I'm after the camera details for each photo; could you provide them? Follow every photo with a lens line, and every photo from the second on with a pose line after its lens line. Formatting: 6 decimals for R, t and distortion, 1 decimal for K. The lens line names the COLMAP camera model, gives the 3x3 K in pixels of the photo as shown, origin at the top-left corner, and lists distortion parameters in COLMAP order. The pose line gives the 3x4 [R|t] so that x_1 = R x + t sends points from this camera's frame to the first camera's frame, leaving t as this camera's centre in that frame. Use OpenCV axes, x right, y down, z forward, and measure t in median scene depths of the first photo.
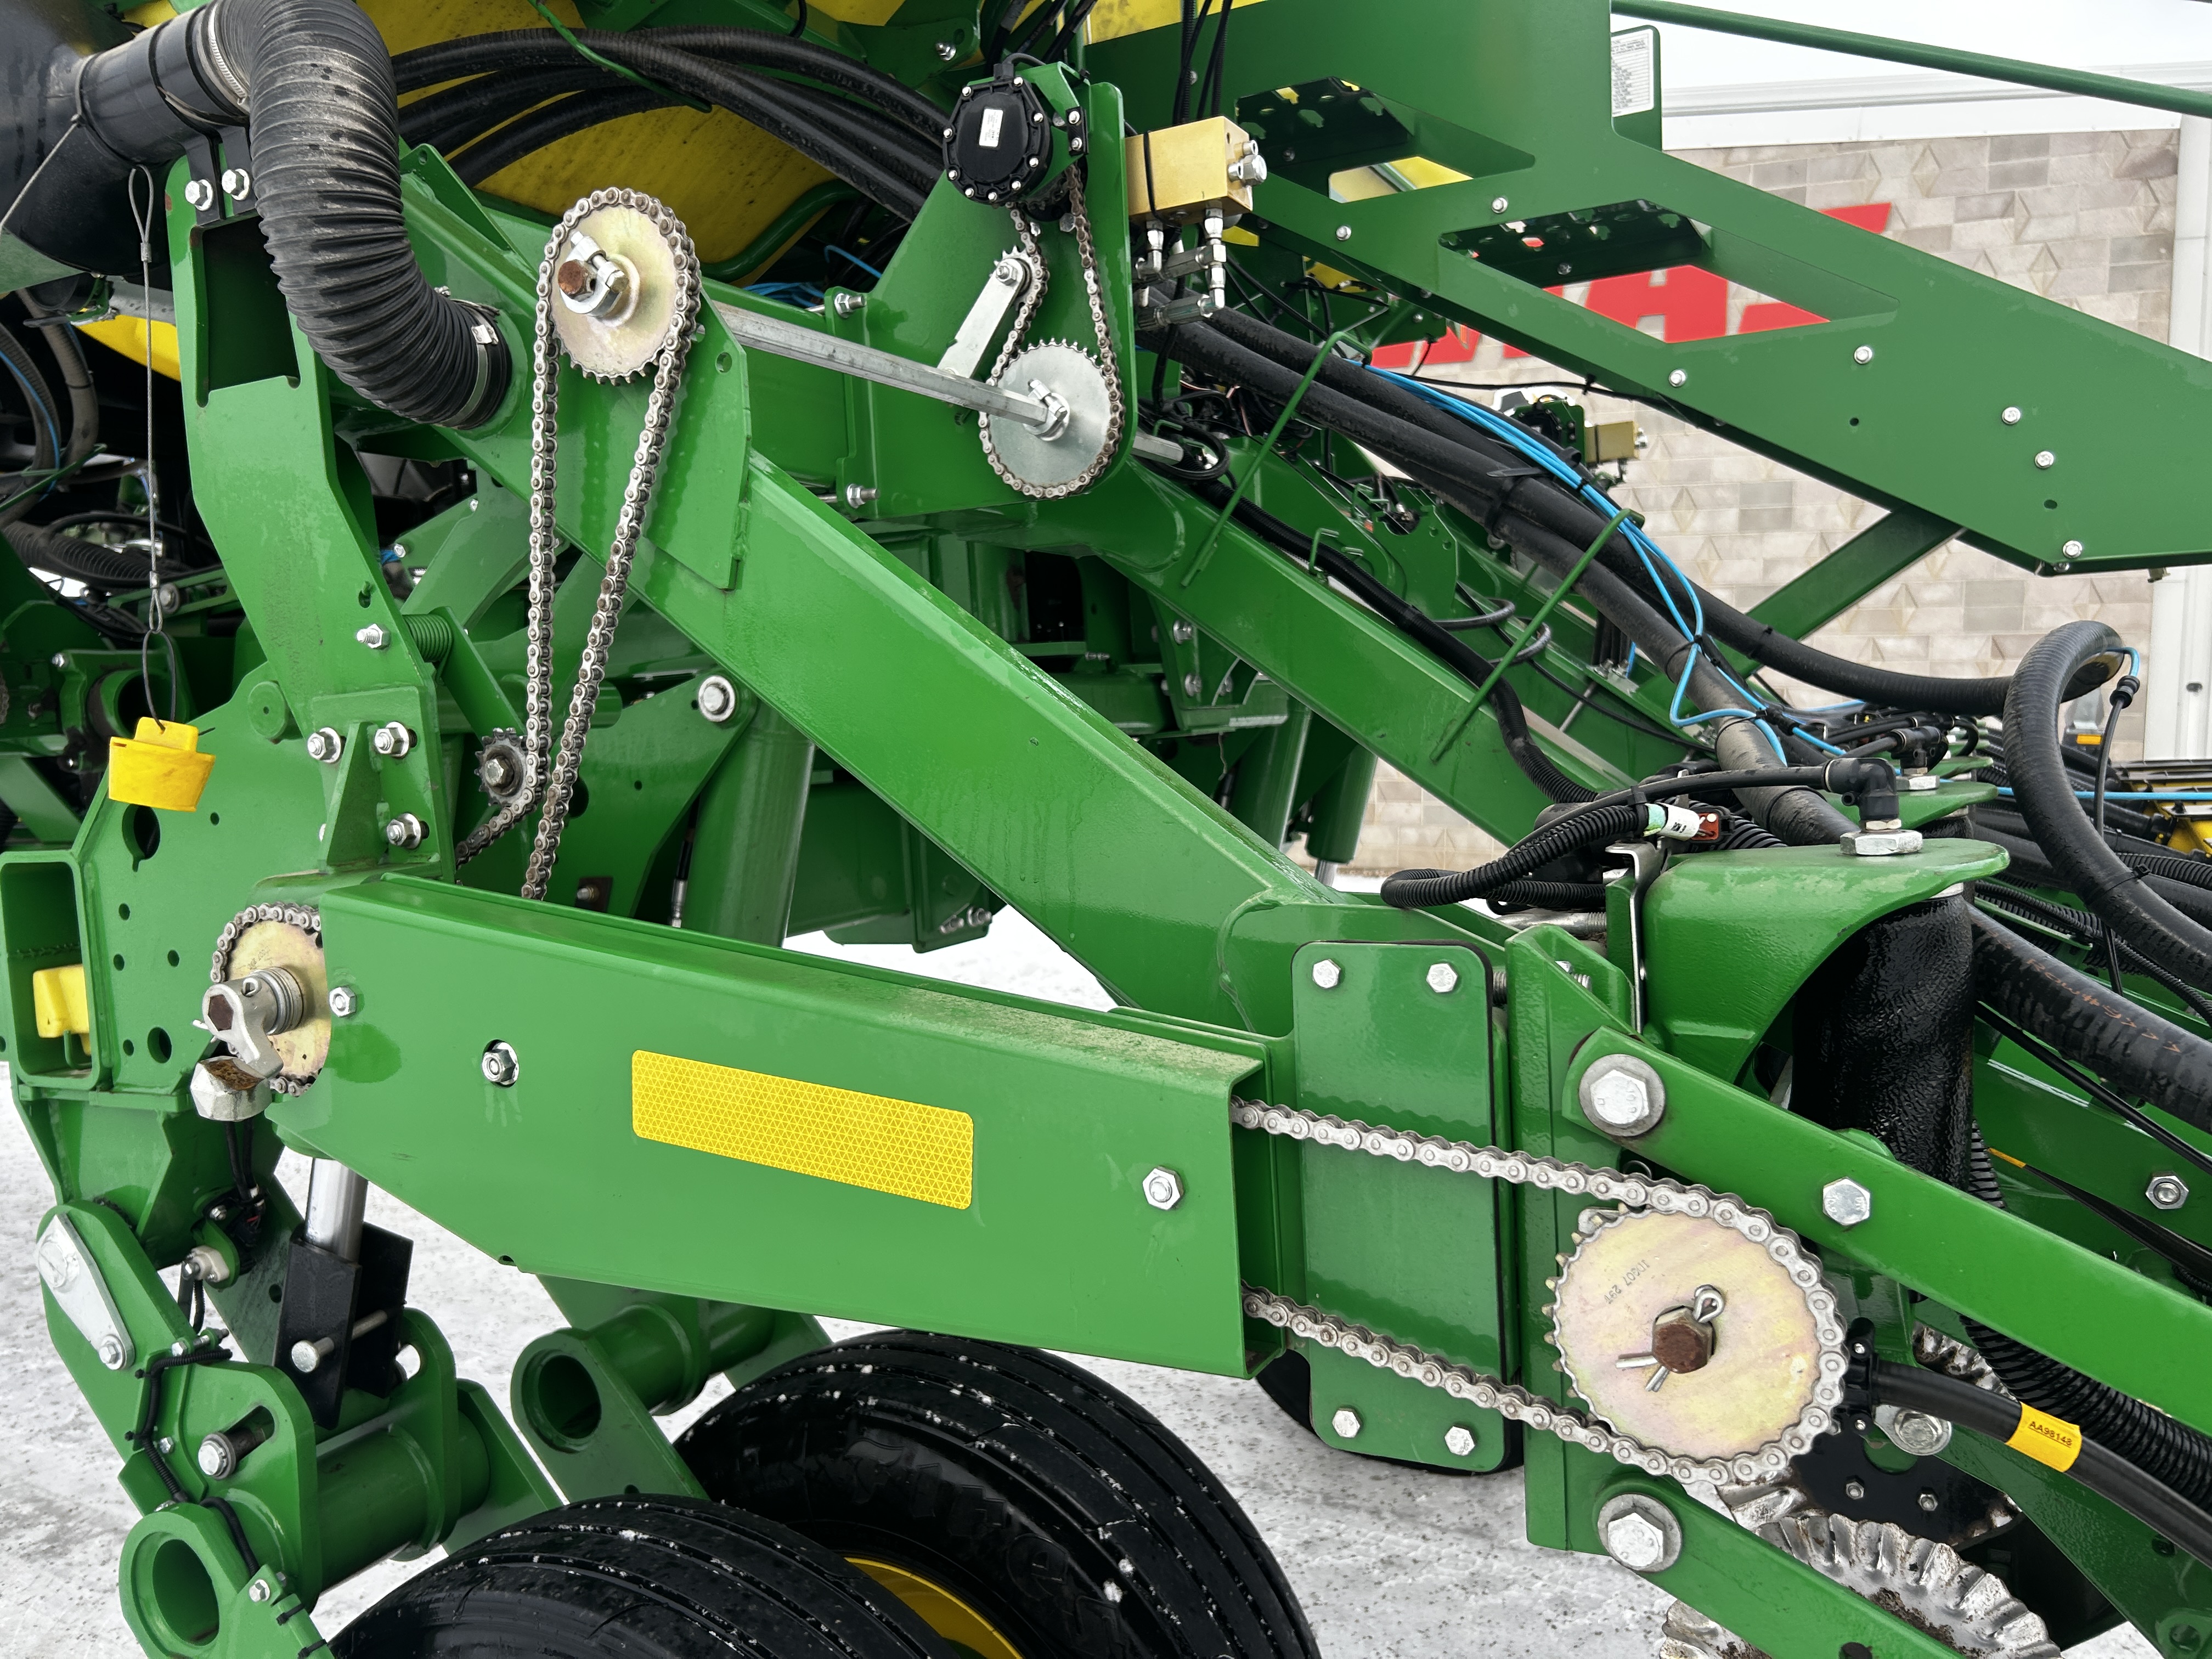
lens RADIAL K [[1670.2, 0, 1106.1], [0, 1670.2, 830.0], [0, 0, 1]] dist [0.032527, -0.020438]
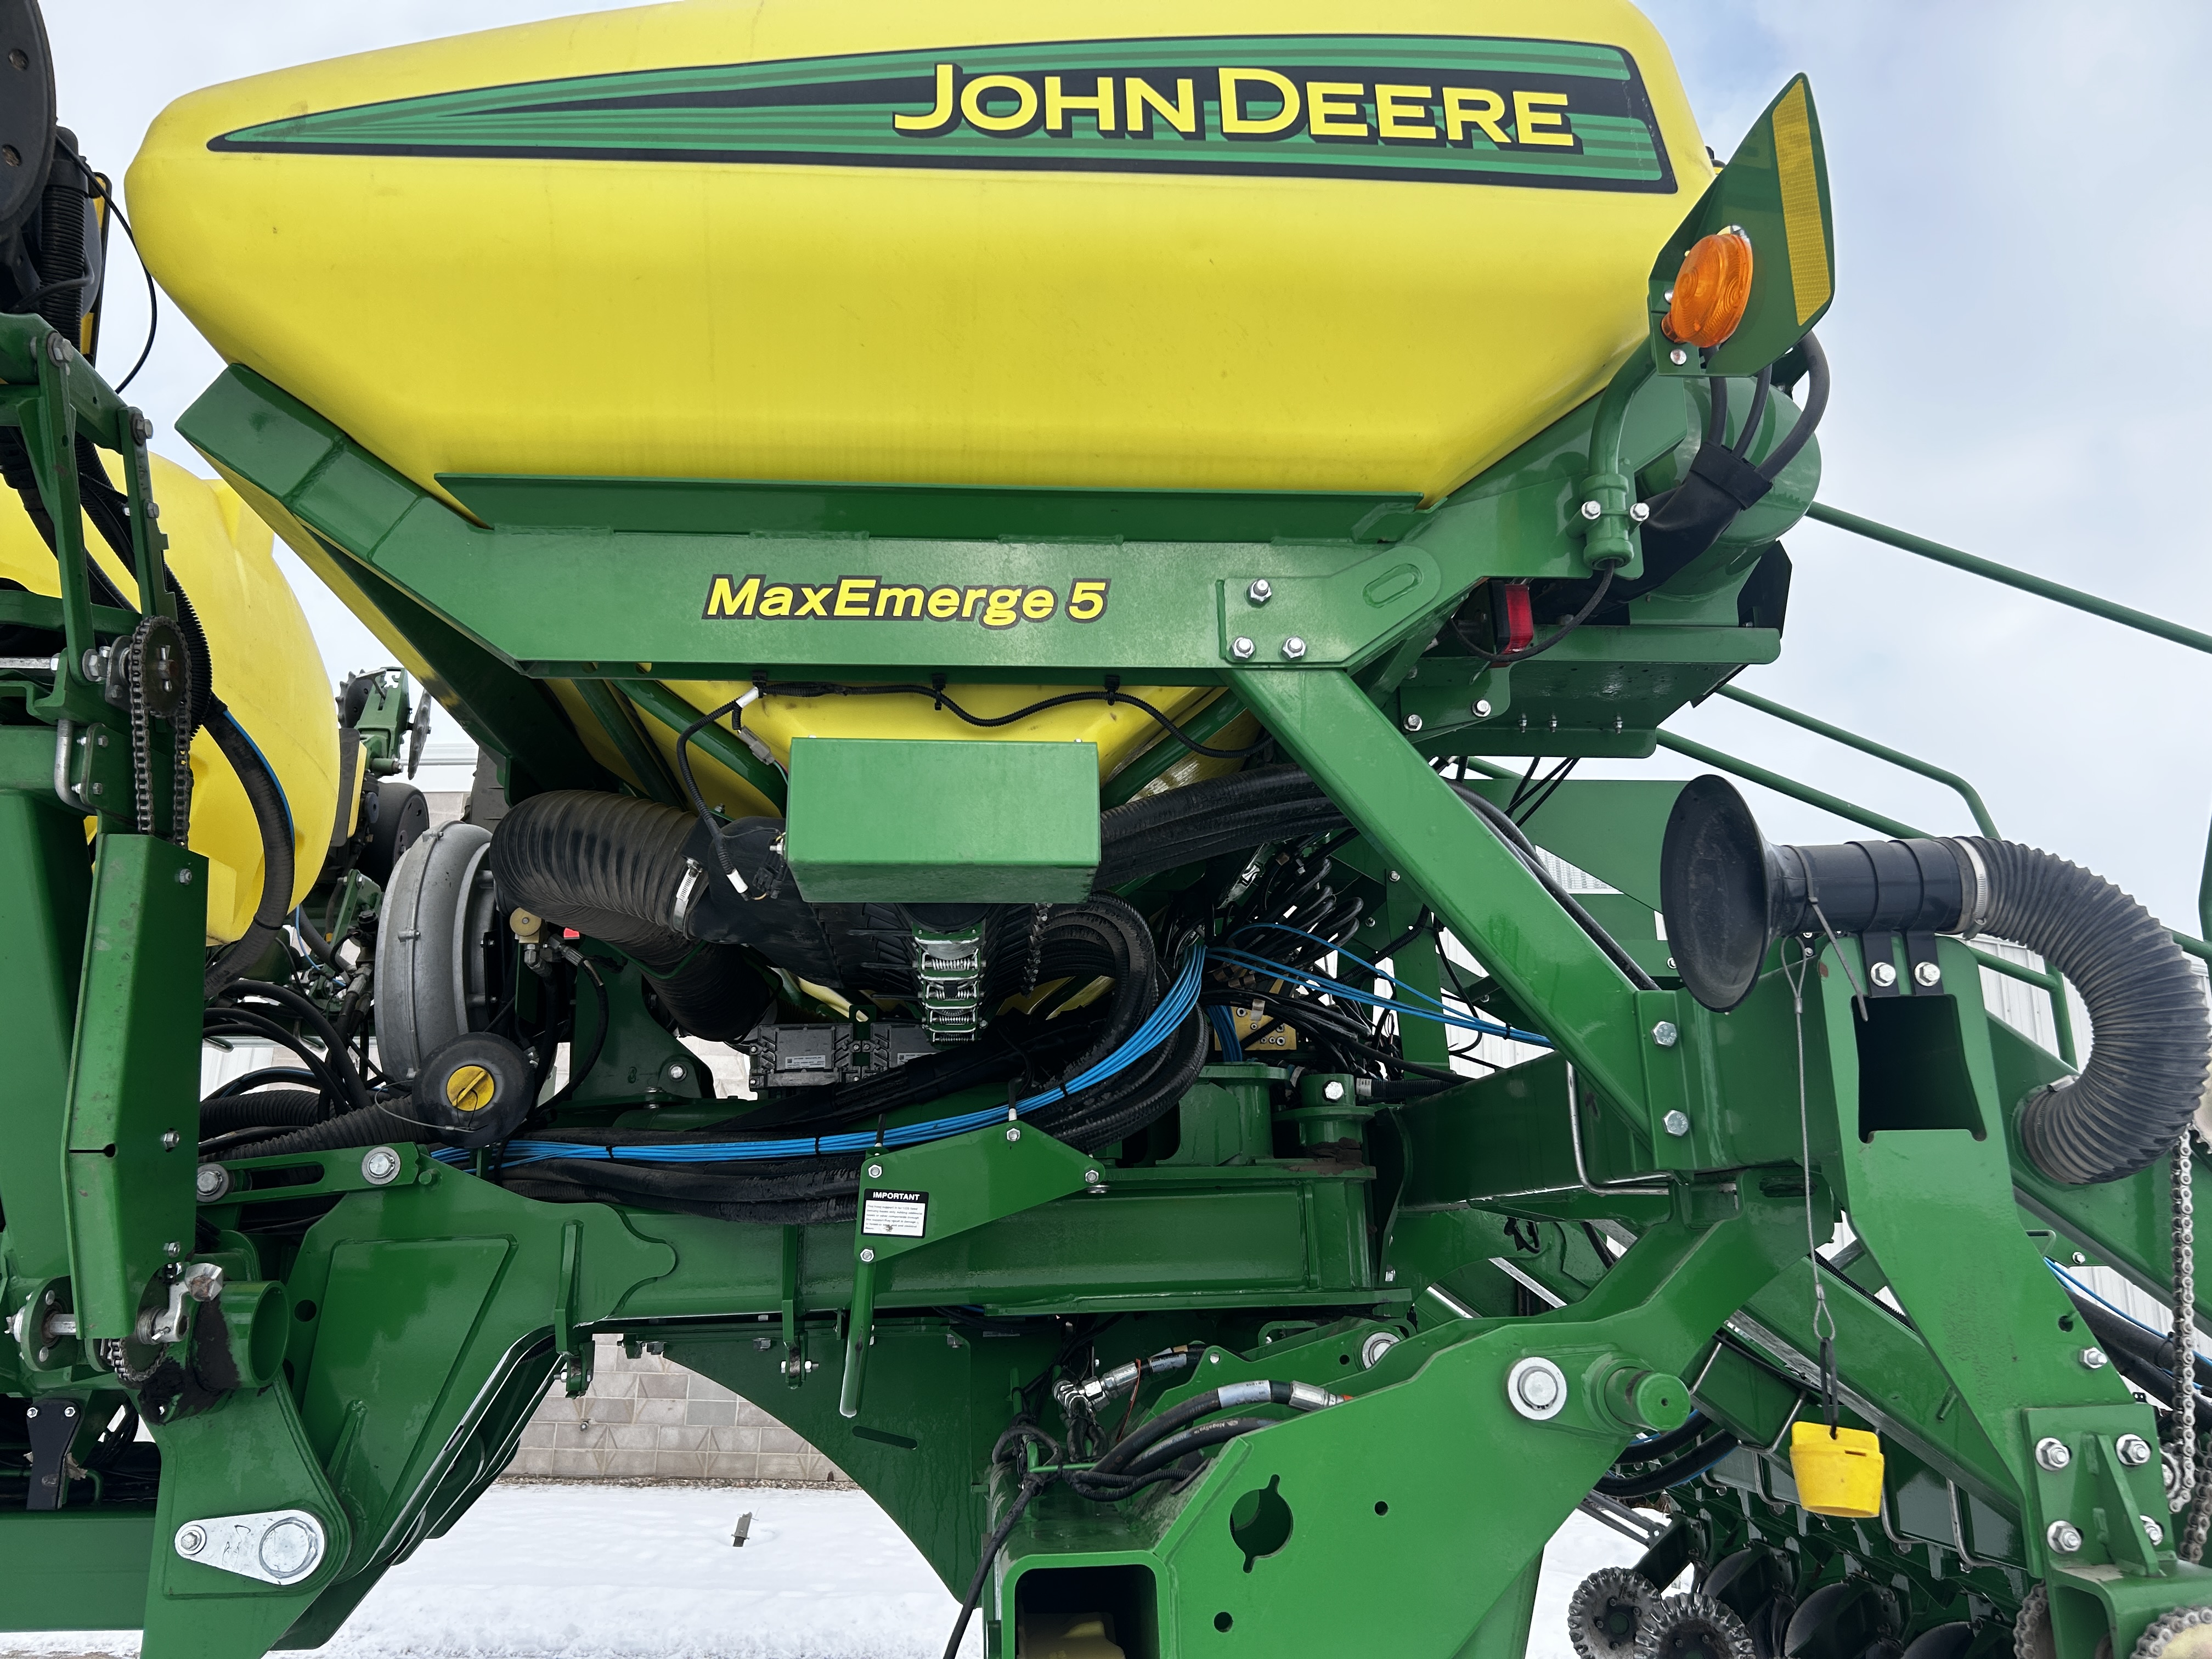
lens RADIAL K [[1670.2, 0, 1104.7], [0, 1670.2, 827.9], [0, 0, 1]] dist [0.032527, -0.020438]
pose [[0.841828, 0.161097, 0.515145, -1.177393], [0.018540, 0.945225, -0.325891, -0.061246], [-0.539428, 0.283895, 0.792730, 0.207961]]
